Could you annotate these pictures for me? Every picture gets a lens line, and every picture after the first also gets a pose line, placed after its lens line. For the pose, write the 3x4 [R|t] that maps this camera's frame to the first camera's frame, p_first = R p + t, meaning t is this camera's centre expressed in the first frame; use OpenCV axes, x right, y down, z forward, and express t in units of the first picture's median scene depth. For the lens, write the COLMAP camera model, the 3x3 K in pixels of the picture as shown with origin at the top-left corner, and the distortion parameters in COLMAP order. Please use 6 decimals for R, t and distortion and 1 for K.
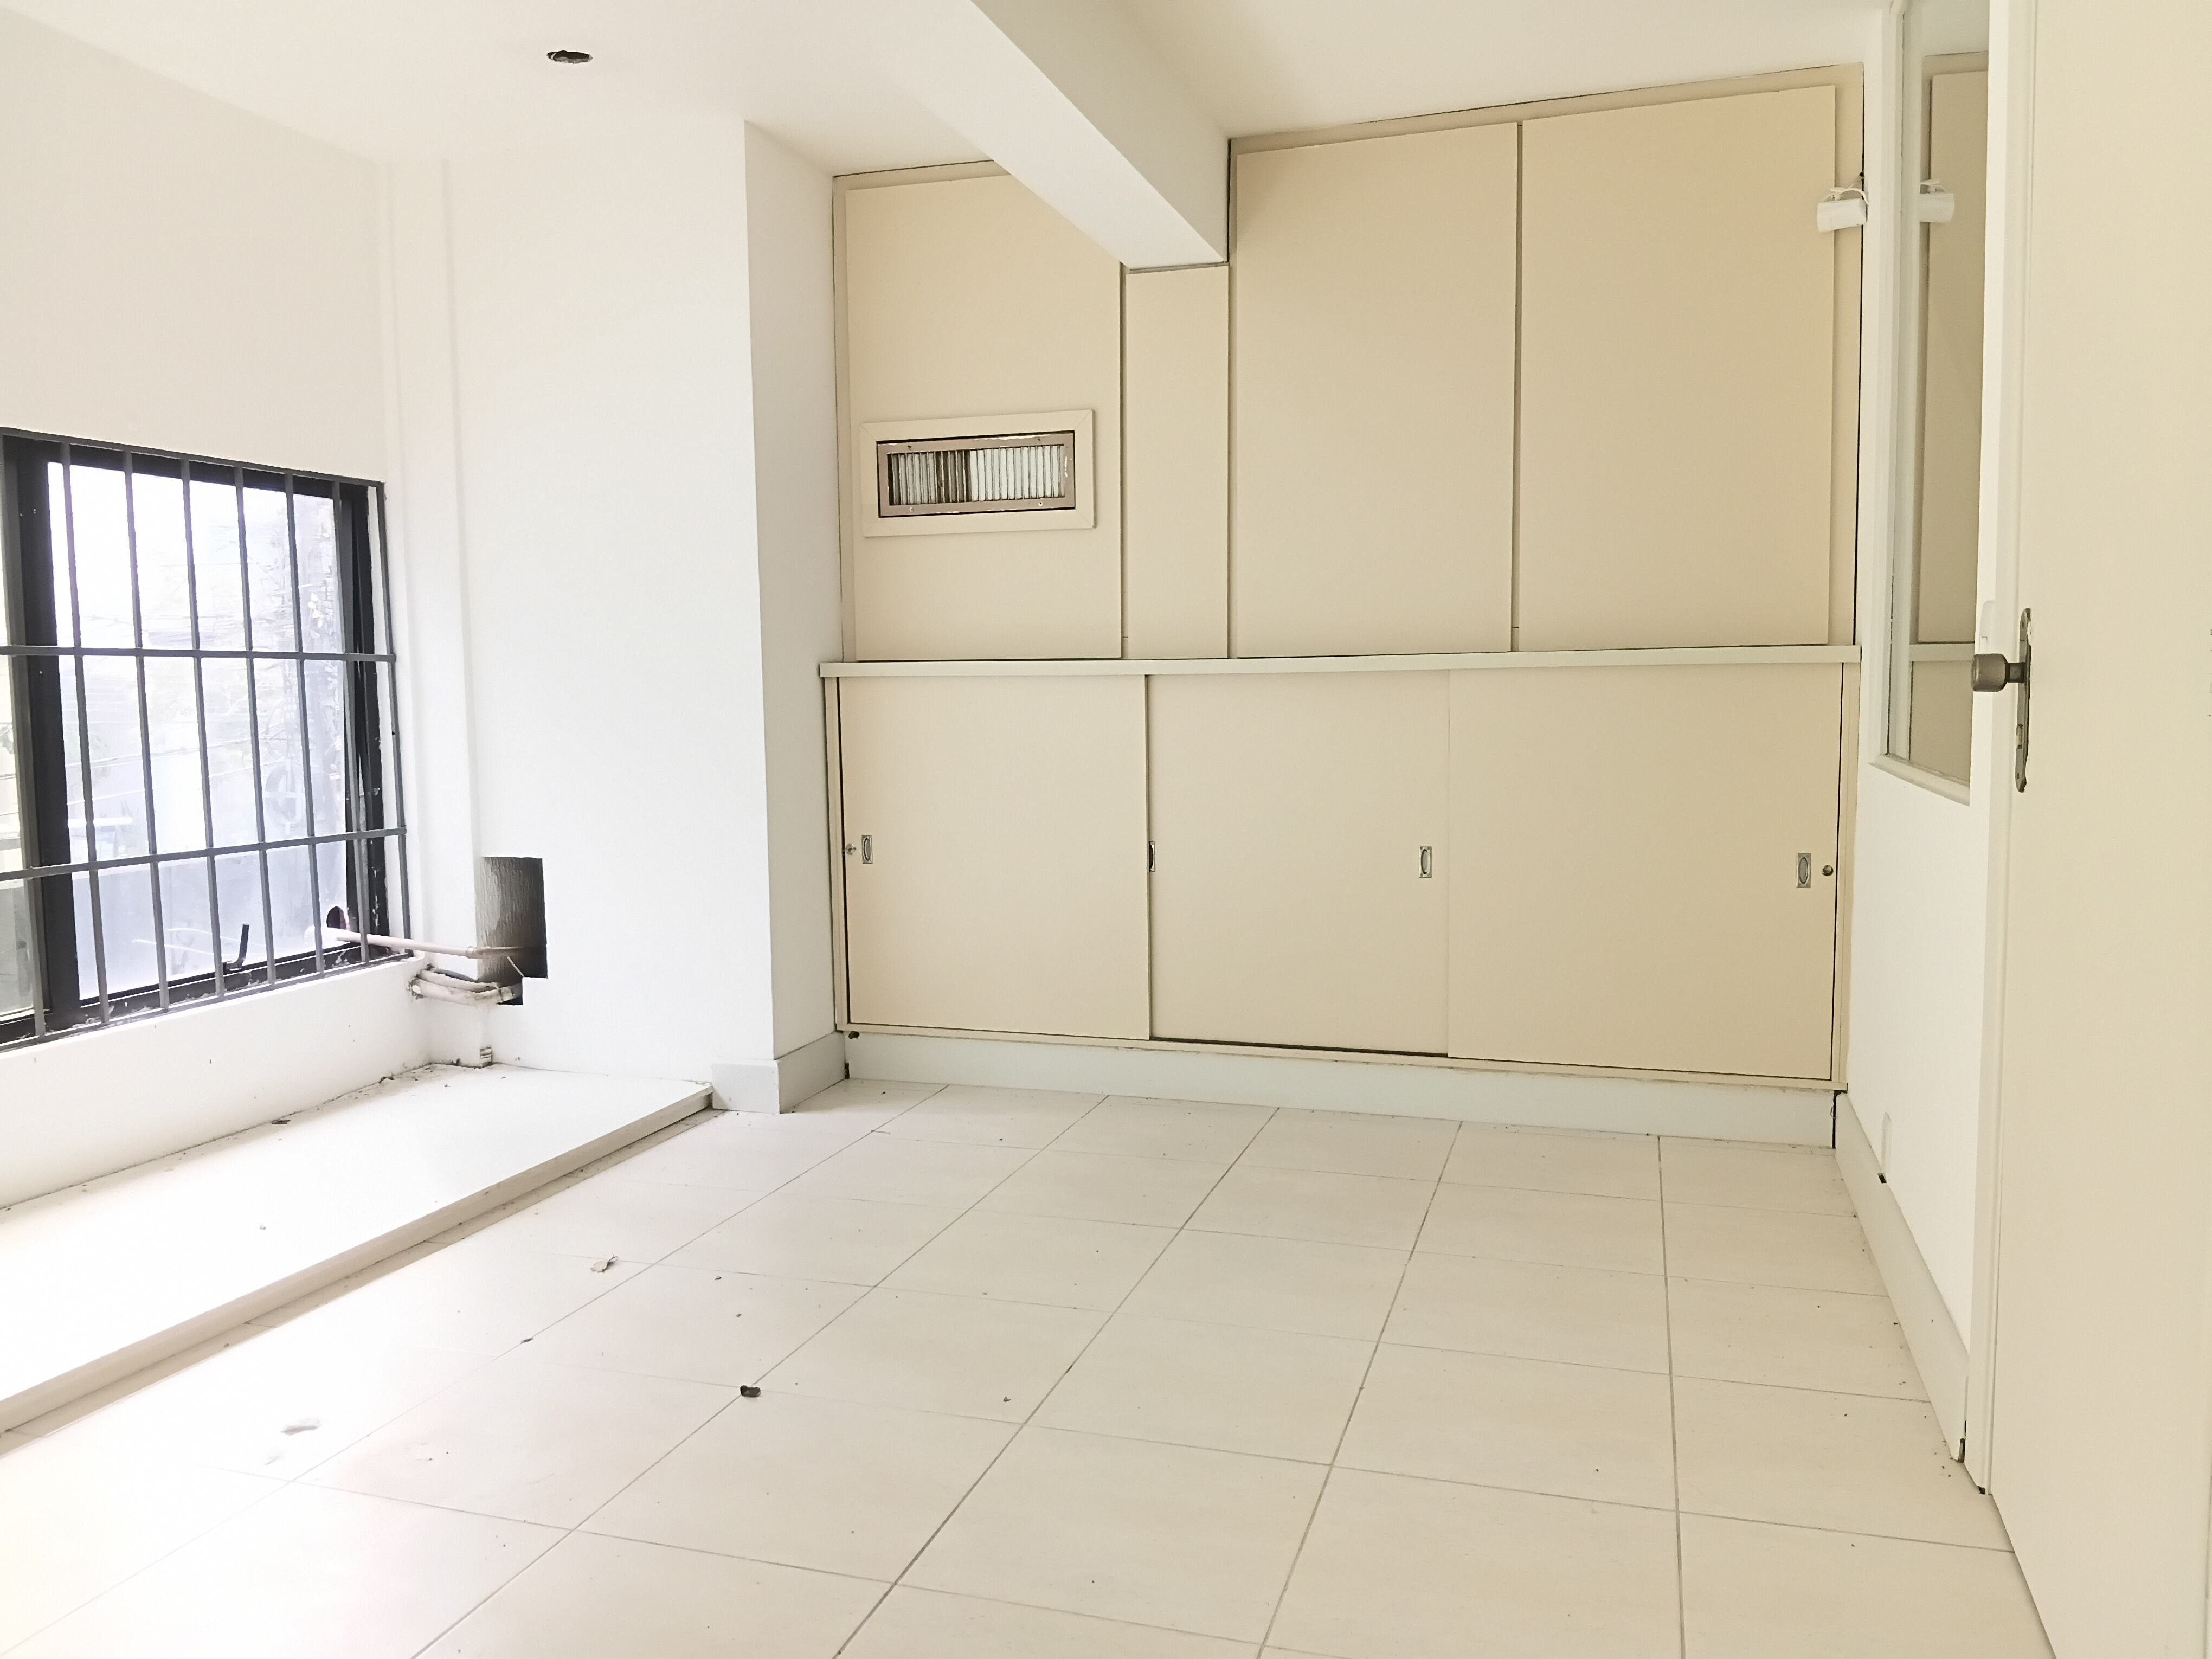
lens RADIAL K [[1695.5, 0, 1114.3], [0, 1695.5, 827.0], [0, 0, 1]] dist [0.059242, -0.124723]
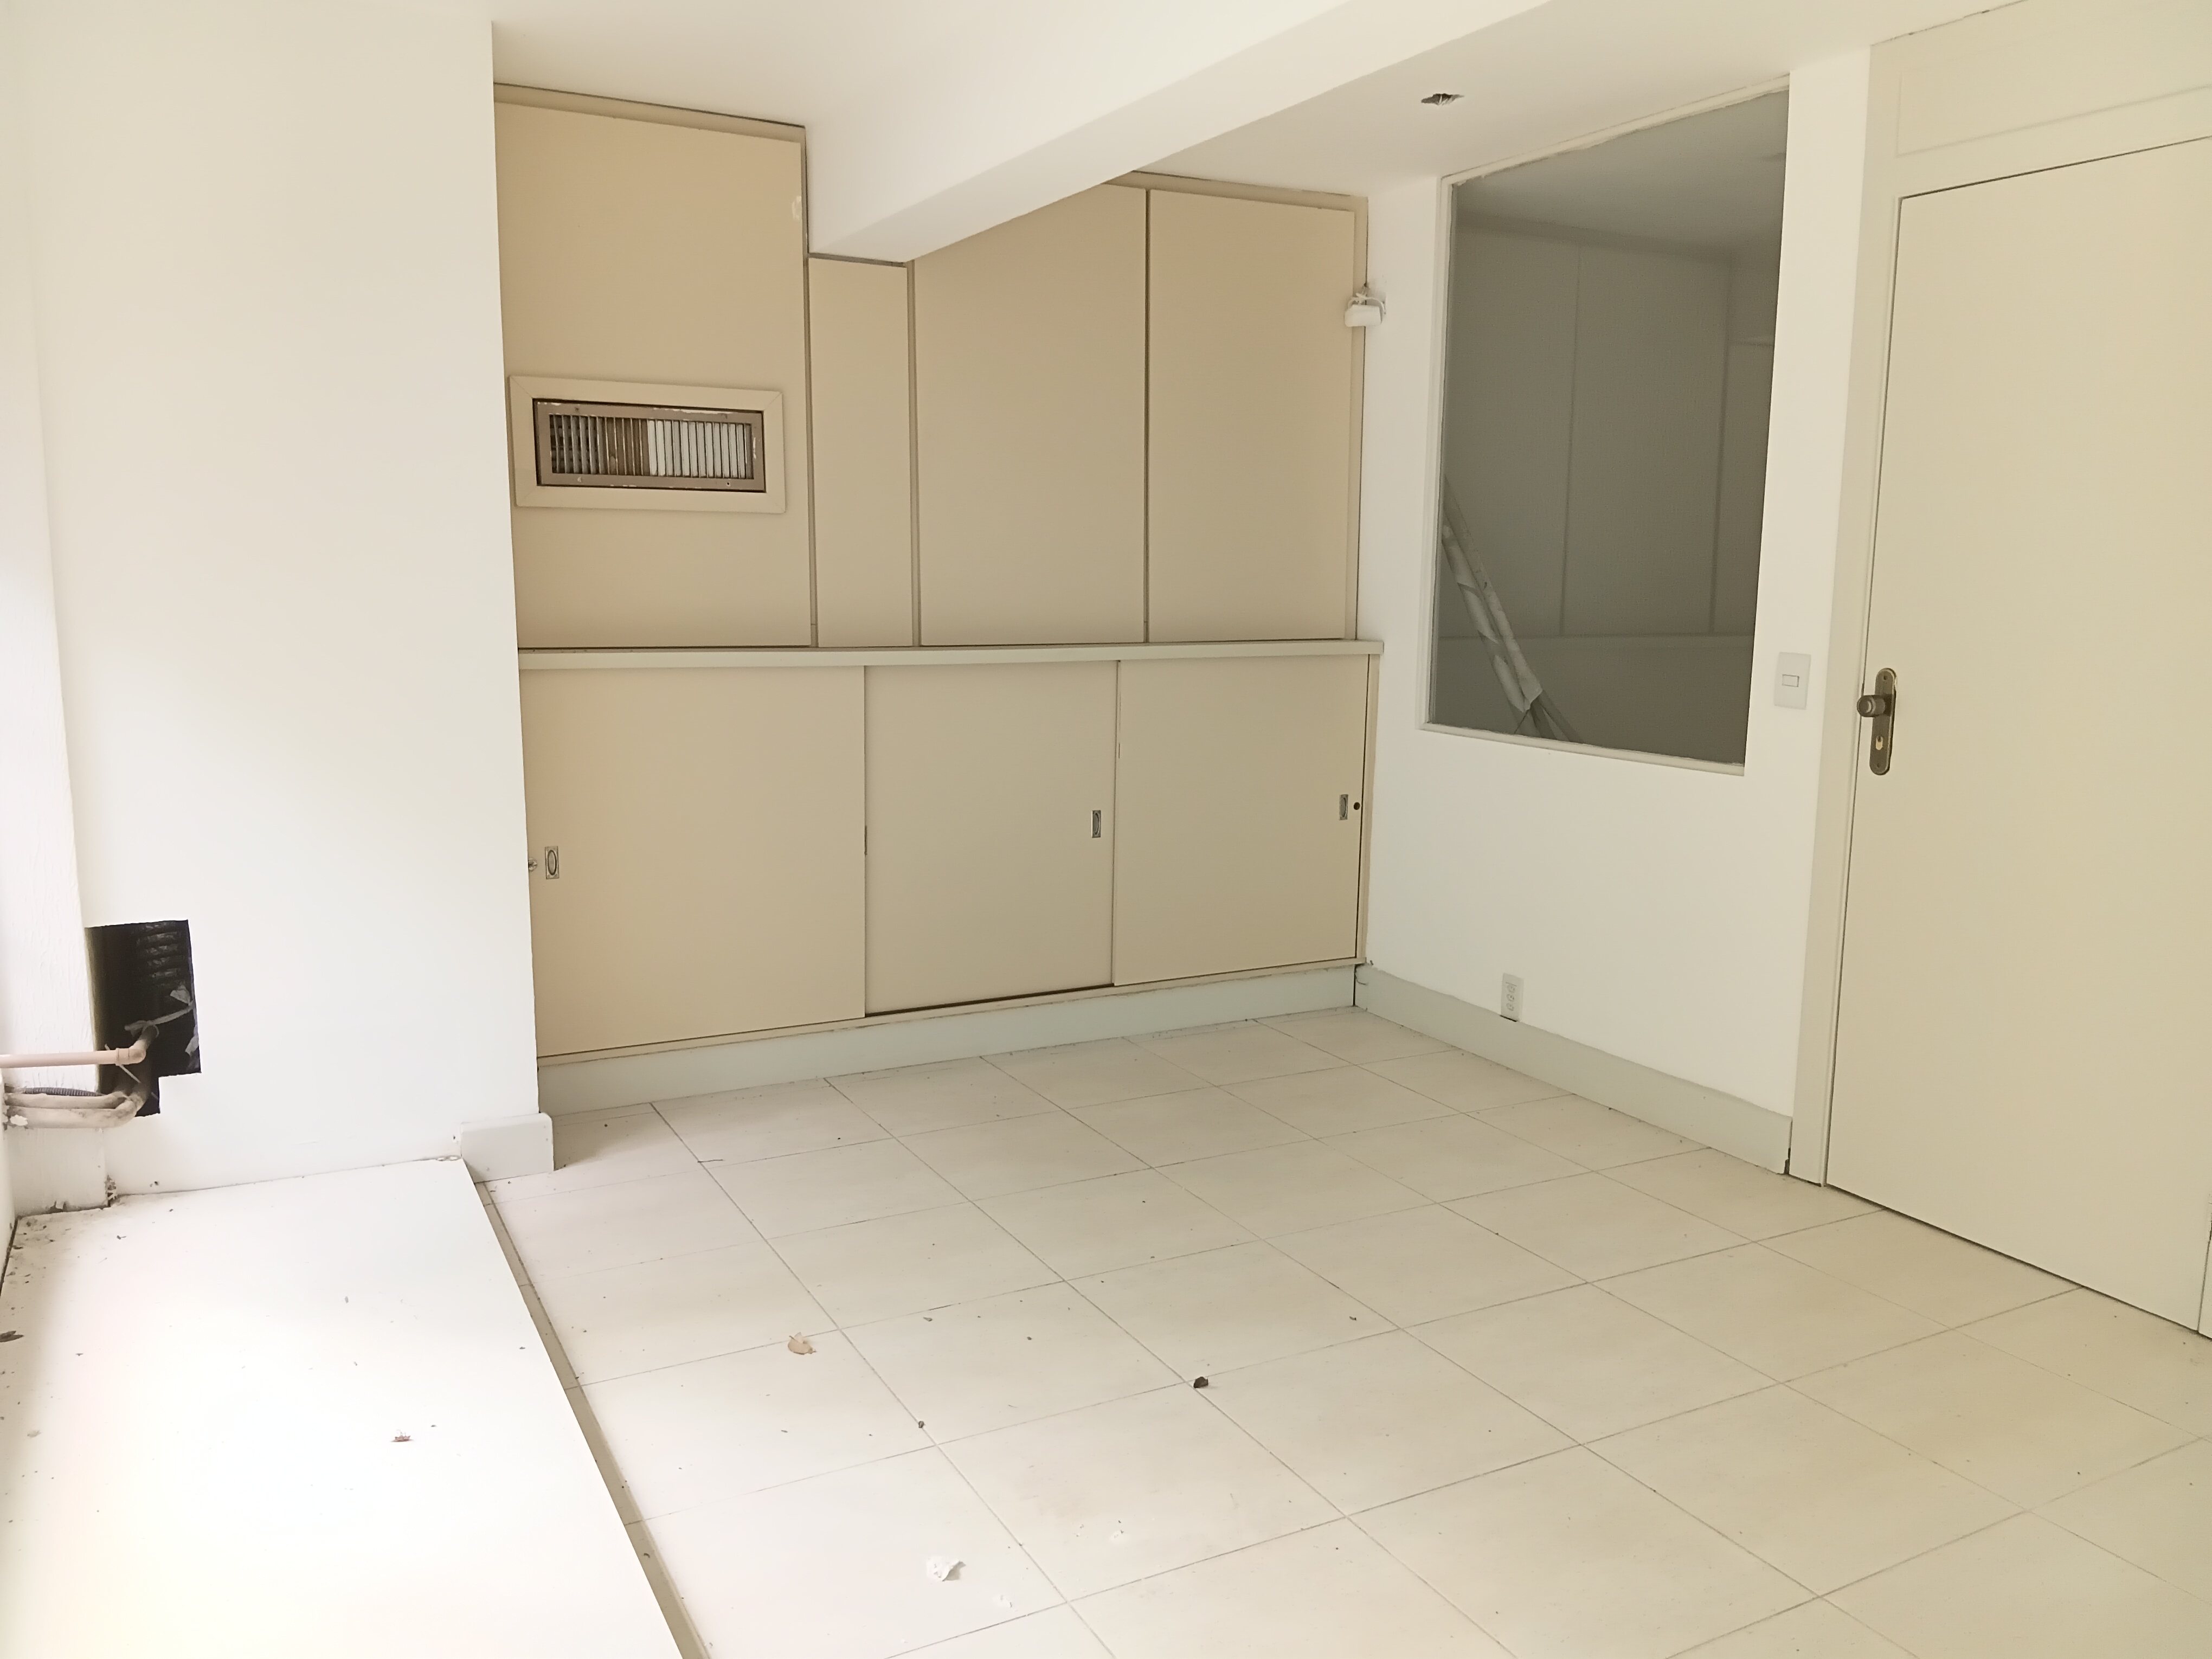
lens RADIAL K [[1695.5, 0, 1113.7], [0, 1695.5, 831.6], [0, 0, 1]] dist [0.059242, -0.124723]
pose [[0.693908, -0.093644, 0.713949, -0.602405], [0.040906, 0.995033, 0.090754, -0.074791], [-0.718901, -0.033770, 0.694292, 0.174203]]
